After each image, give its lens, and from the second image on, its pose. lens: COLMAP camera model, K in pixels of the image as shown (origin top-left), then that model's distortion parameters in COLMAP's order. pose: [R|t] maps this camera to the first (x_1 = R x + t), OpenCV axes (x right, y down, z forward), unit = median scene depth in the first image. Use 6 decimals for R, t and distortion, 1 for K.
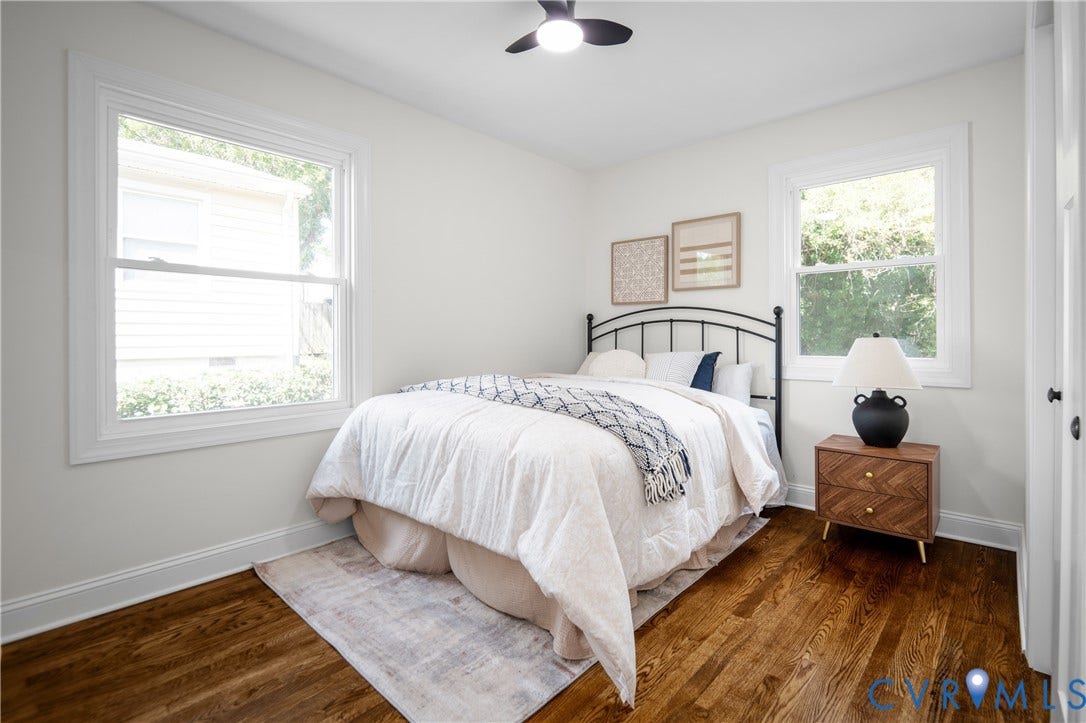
lens RADIAL K [[499.0, 0, 557.9], [0, 499.0, 337.3], [0, 0, 1]] dist [0.001476, -0.000618]
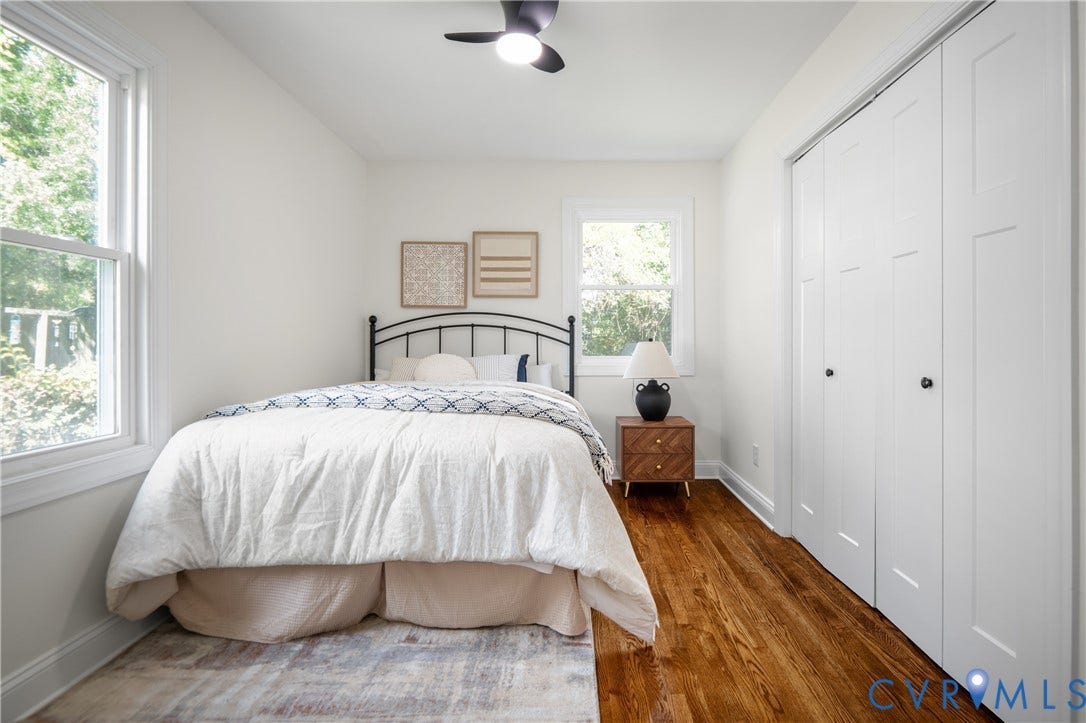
lens RADIAL K [[506.5, 0, 558.6], [0, 506.5, 339.4], [0, 0, 1]] dist [0.003194, -0.008208]
pose [[0.755678, 0.003775, 0.654933, -0.500074], [-0.000221, 0.999985, -0.005510, 0.002634], [-0.654944, 0.004019, 0.755667, 0.127433]]
